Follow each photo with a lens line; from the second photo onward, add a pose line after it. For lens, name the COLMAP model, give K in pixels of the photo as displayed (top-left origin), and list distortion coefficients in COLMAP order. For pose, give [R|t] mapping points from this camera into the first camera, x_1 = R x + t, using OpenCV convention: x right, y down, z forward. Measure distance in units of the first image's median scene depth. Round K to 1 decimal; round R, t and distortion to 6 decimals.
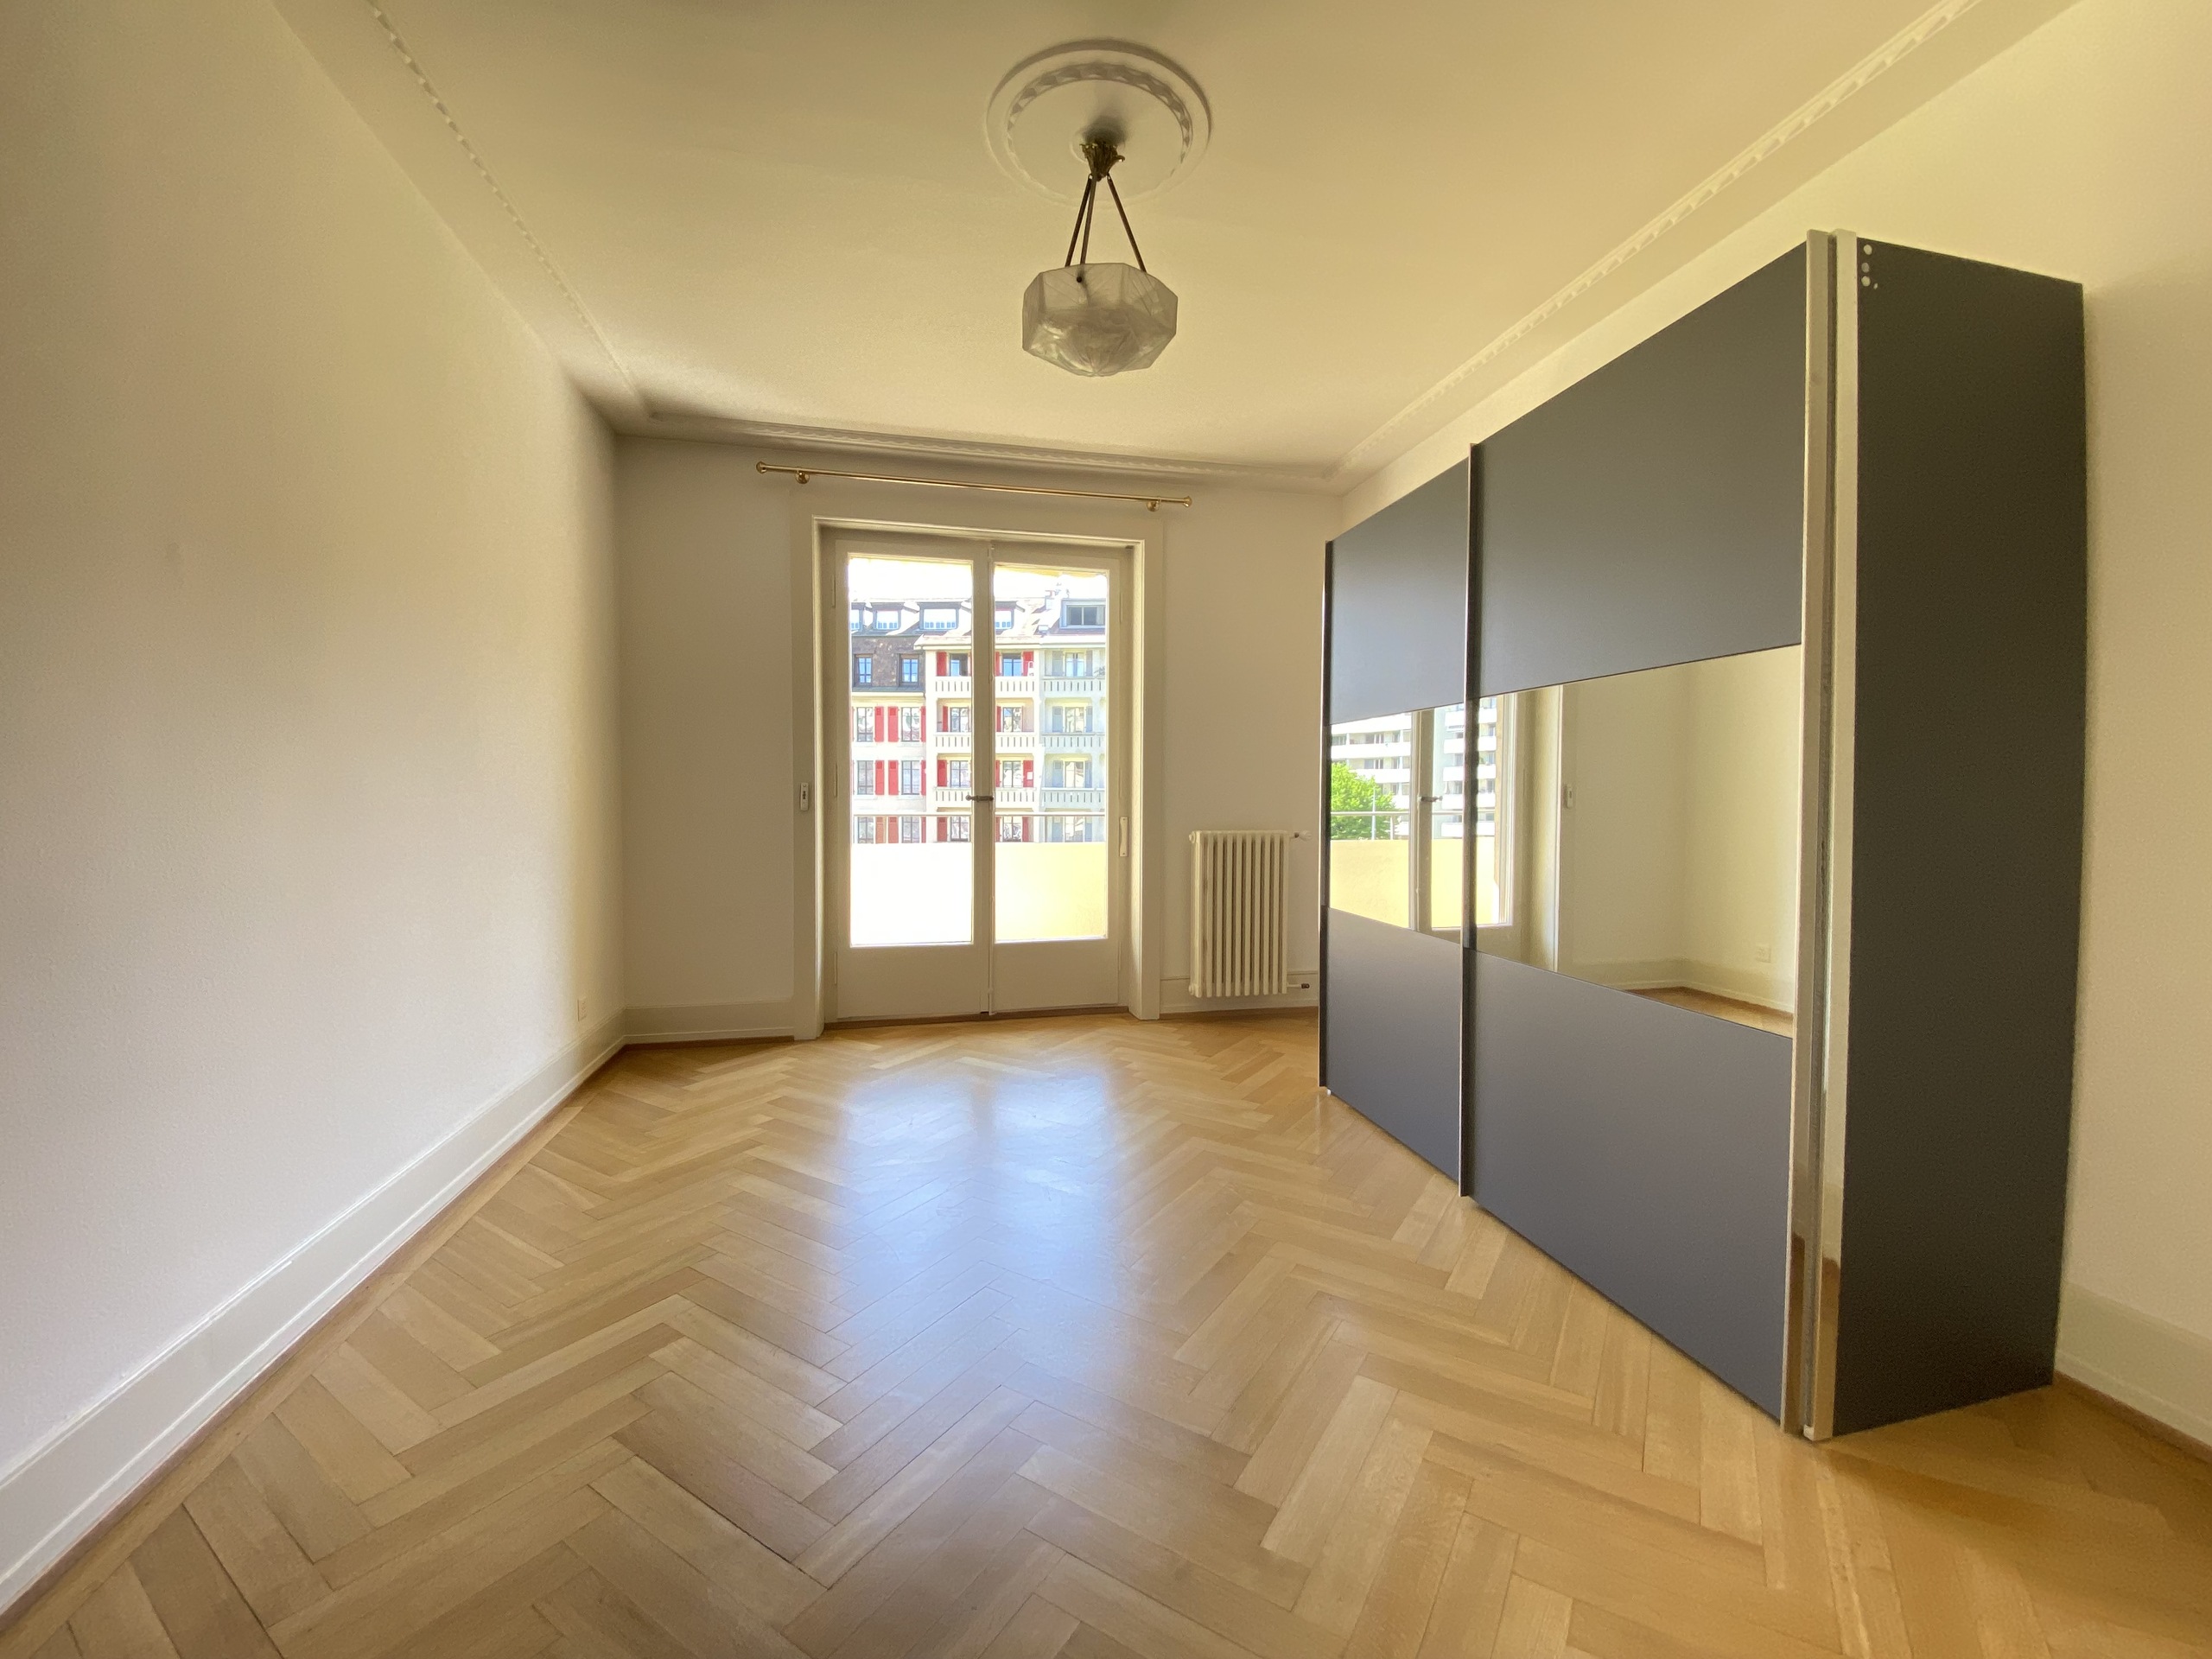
lens RADIAL K [[830.0, 0, 1112.4], [0, 830.0, 871.5], [0, 0, 1]] dist [0.001180, 0.000010]
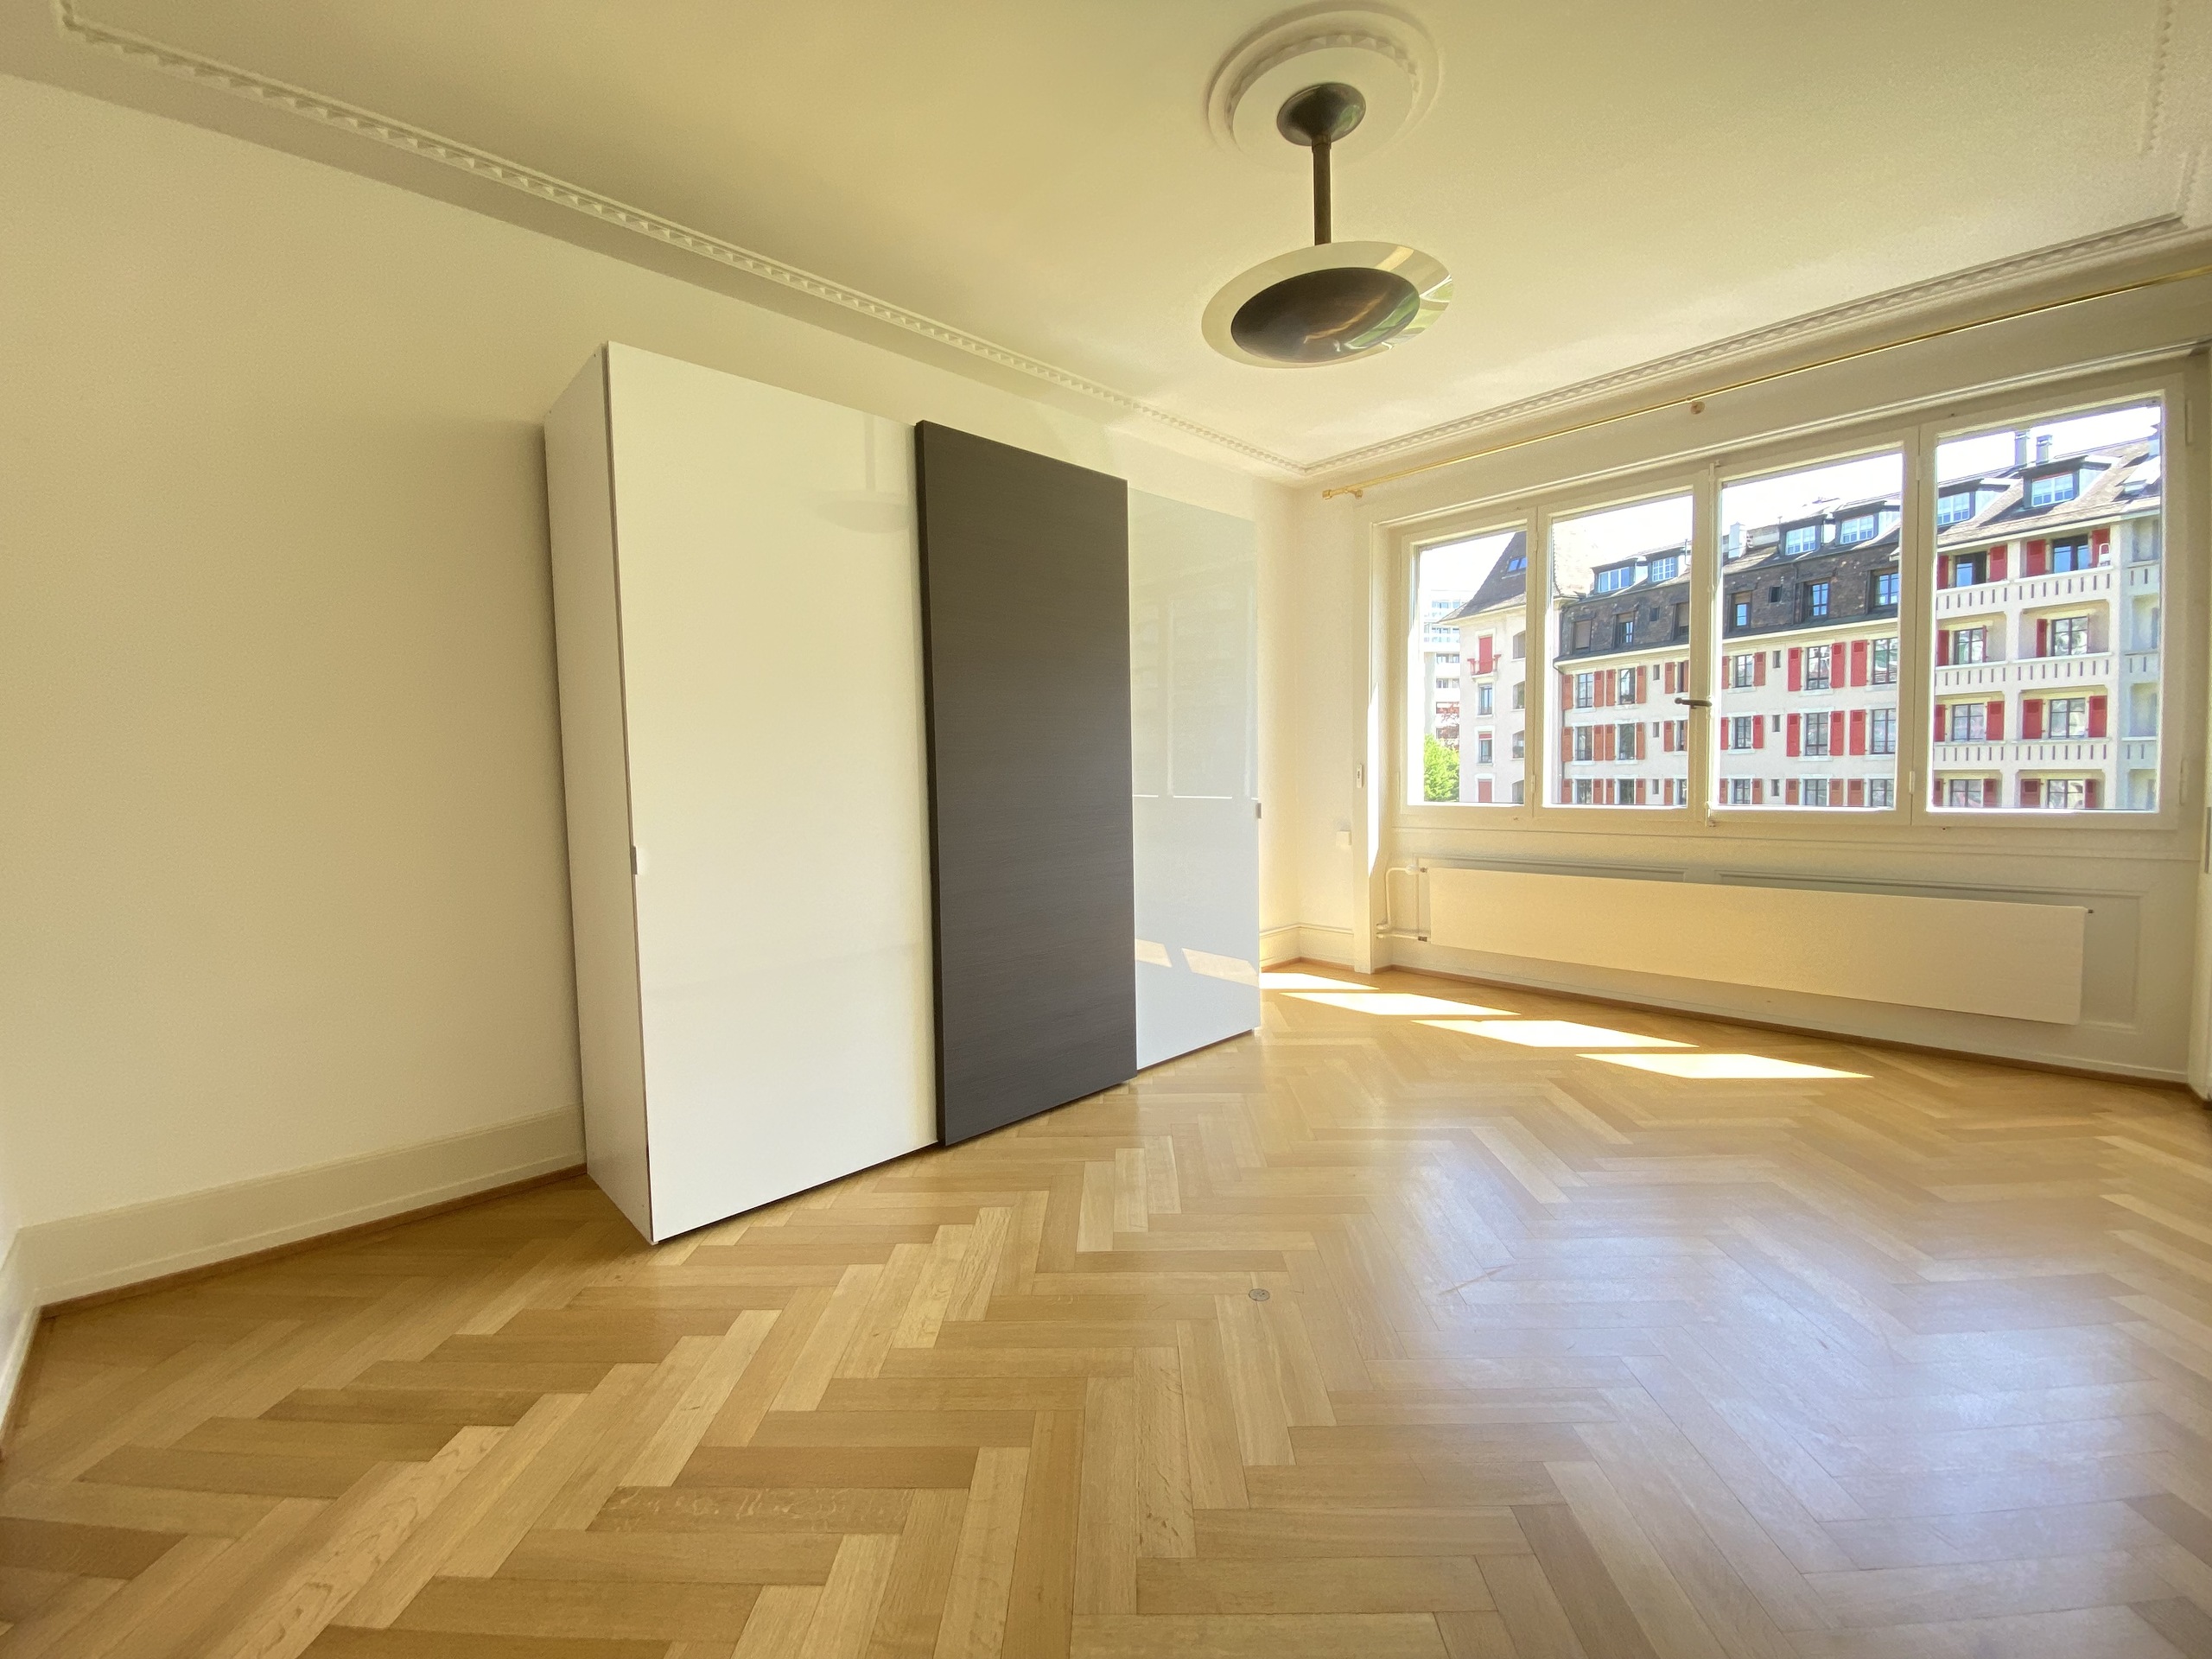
lens RADIAL K [[917.0, 0, 1105.9], [0, 917.0, 840.8], [0, 0, 1]] dist [-0.022807, -0.001548]
pose [[0.482143, 0.050004, -0.874664, 0.139515], [-0.054168, 0.998161, 0.027205, 0.001963], [0.874416, 0.034262, 0.483965, -0.009084]]
